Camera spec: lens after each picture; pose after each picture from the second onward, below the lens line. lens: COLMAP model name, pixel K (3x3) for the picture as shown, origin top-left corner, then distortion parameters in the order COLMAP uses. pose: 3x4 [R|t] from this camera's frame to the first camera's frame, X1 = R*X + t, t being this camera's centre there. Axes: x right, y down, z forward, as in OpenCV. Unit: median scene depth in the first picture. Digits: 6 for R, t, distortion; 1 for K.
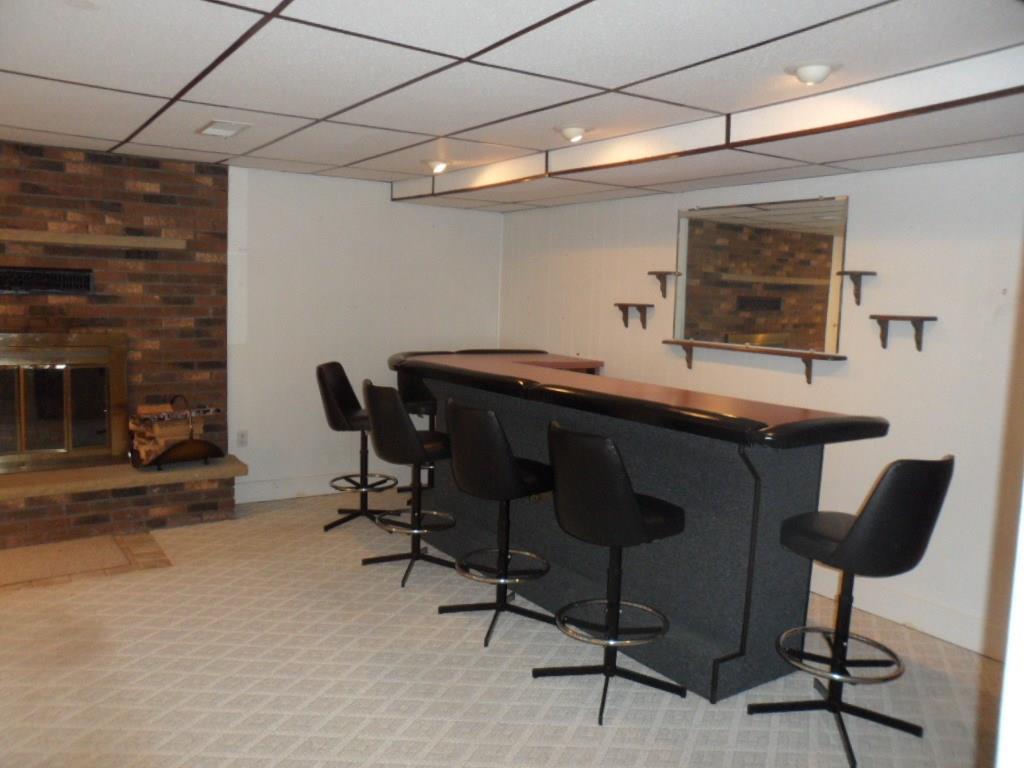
lens RADIAL K [[803.4, 0, 512.0], [0, 803.4, 384.0], [0, 0, 1]] dist [-0.147679, 0.207582]
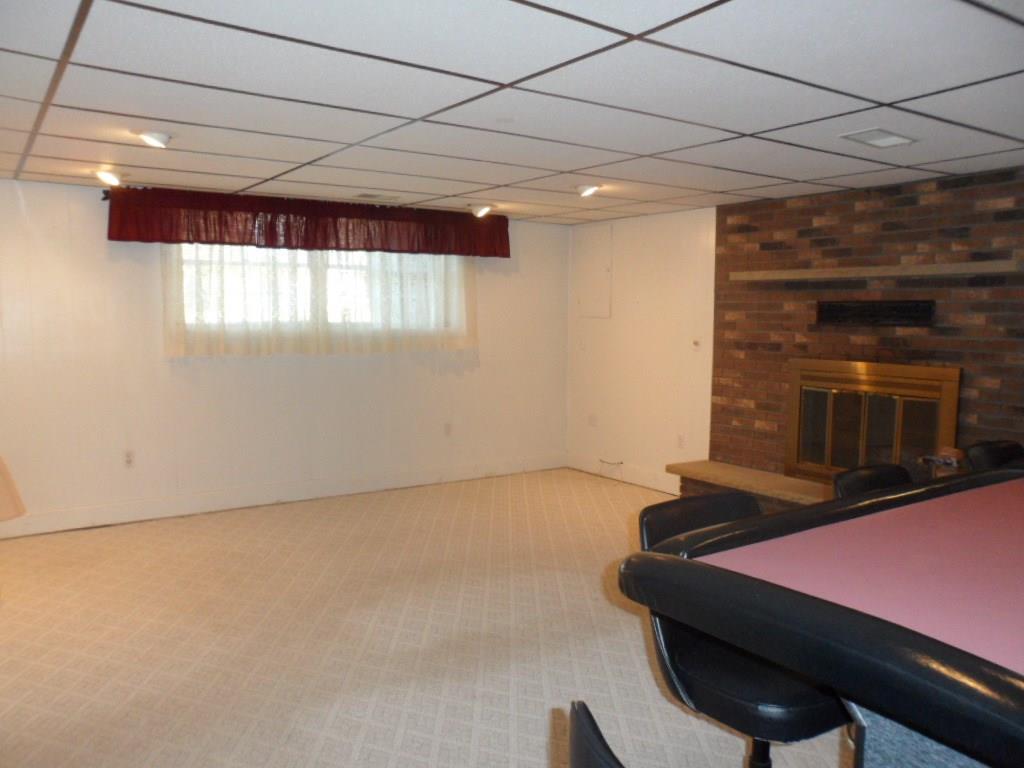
lens RADIAL K [[803.4, 0, 512.0], [0, 803.4, 384.0], [0, 0, 1]] dist [-0.147679, 0.207582]
pose [[0.002084, 0.063122, -0.998004, 0.468414], [-0.117871, 0.991064, 0.062437, -0.046164], [0.993027, 0.117506, 0.009506, 0.524109]]
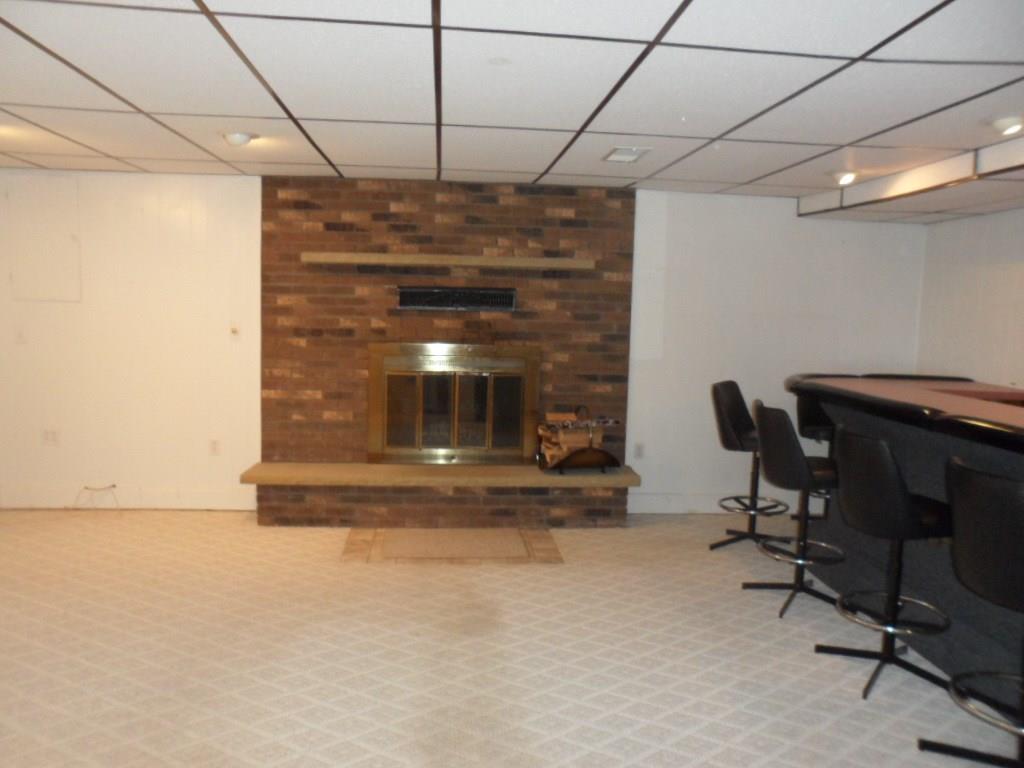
lens RADIAL K [[803.4, 0, 512.0], [0, 803.4, 384.0], [0, 0, 1]] dist [-0.147679, 0.207582]
pose [[0.872329, 0.043135, -0.487012, 0.023803], [-0.054559, 0.998467, -0.009290, 0.000609], [0.485865, 0.034675, 0.873346, 0.004752]]
